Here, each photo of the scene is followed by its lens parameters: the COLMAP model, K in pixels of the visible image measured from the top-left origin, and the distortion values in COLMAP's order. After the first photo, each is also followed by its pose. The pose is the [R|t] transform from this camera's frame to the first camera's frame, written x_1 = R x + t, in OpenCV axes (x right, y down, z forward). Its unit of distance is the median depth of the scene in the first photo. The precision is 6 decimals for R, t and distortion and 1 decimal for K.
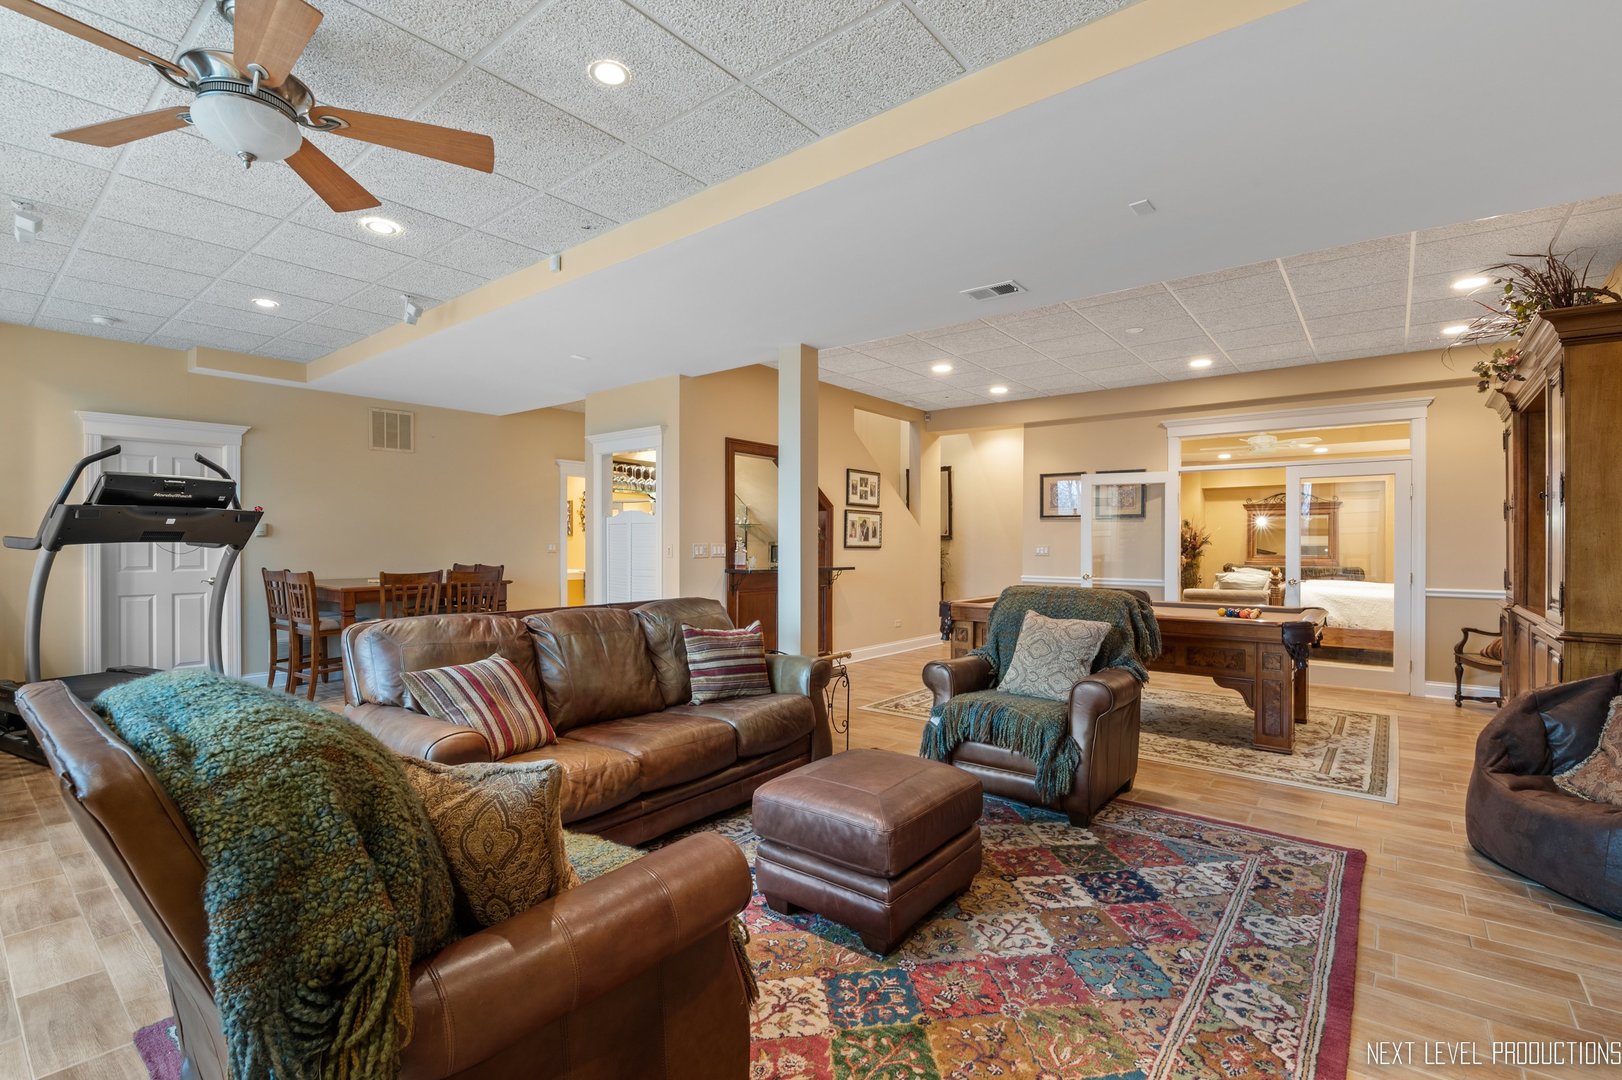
lens RADIAL K [[725.9, 0, 821.4], [0, 725.9, 539.1], [0, 0, 1]] dist [0.001370, -0.000191]
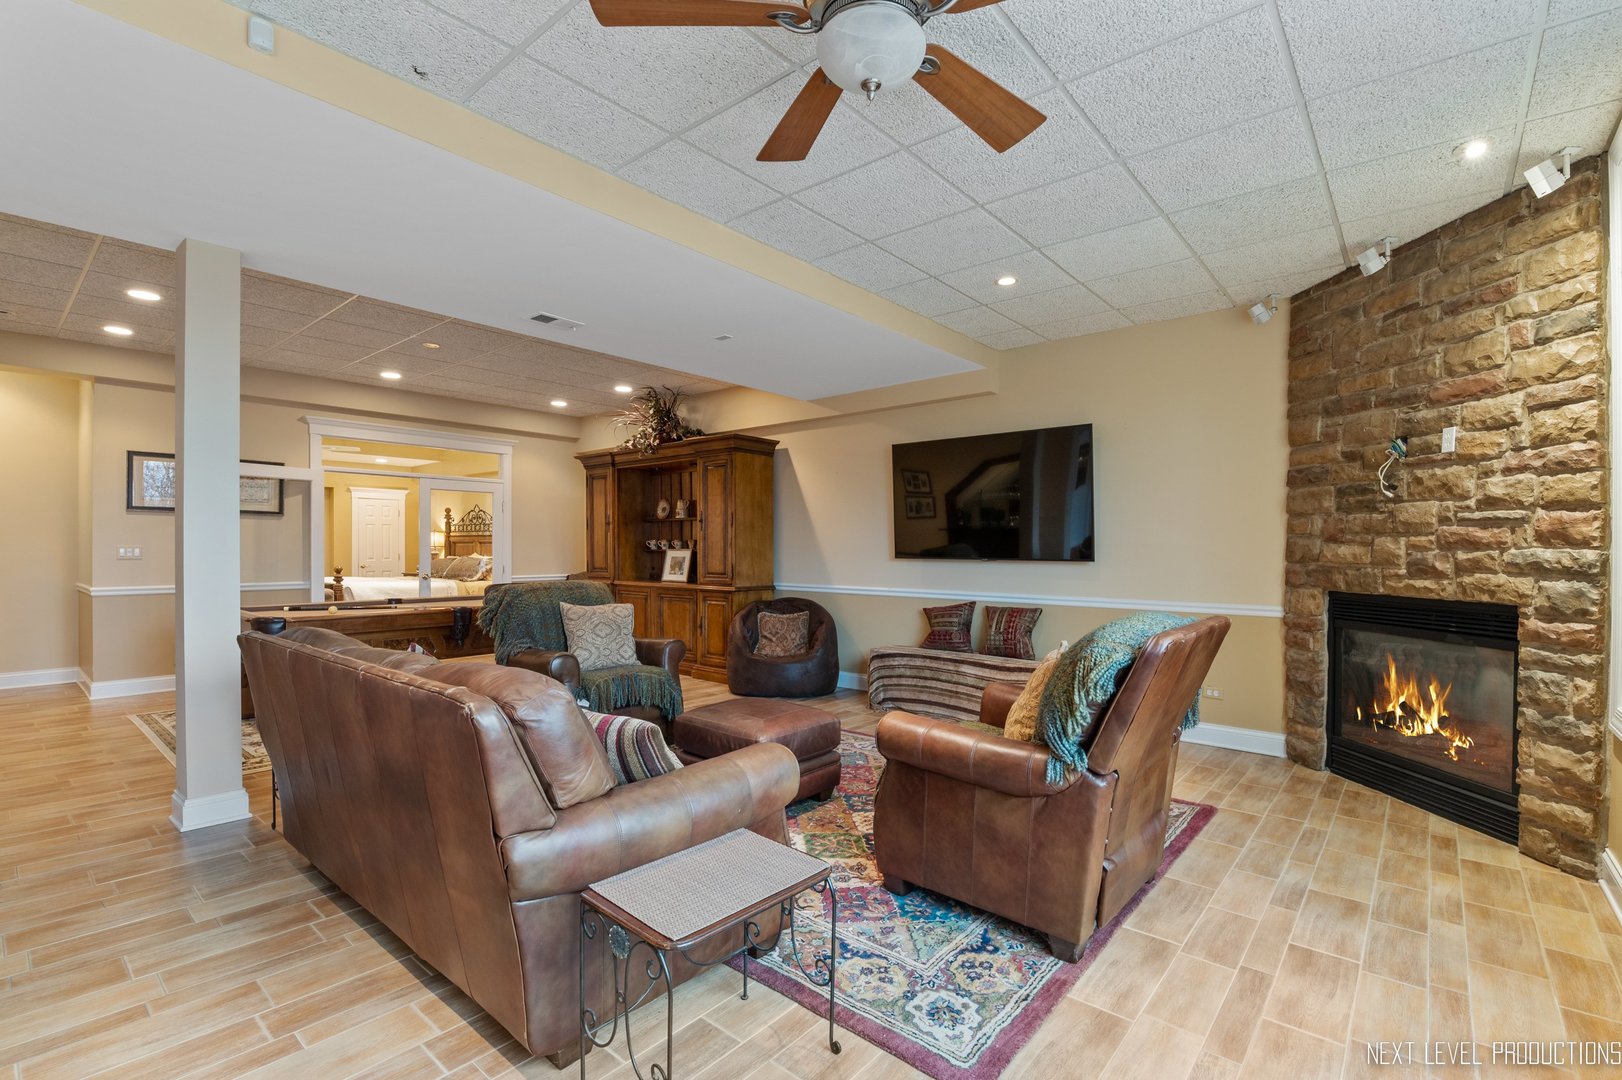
lens RADIAL K [[725.9, 0, 820.7], [0, 725.9, 548.0], [0, 0, 1]] dist [0.001370, -0.000191]
pose [[0.036404, -0.006726, 0.999315, -0.554656], [-0.008428, 0.999940, 0.007037, -0.000980], [-0.999302, -0.008678, 0.036345, 0.345896]]
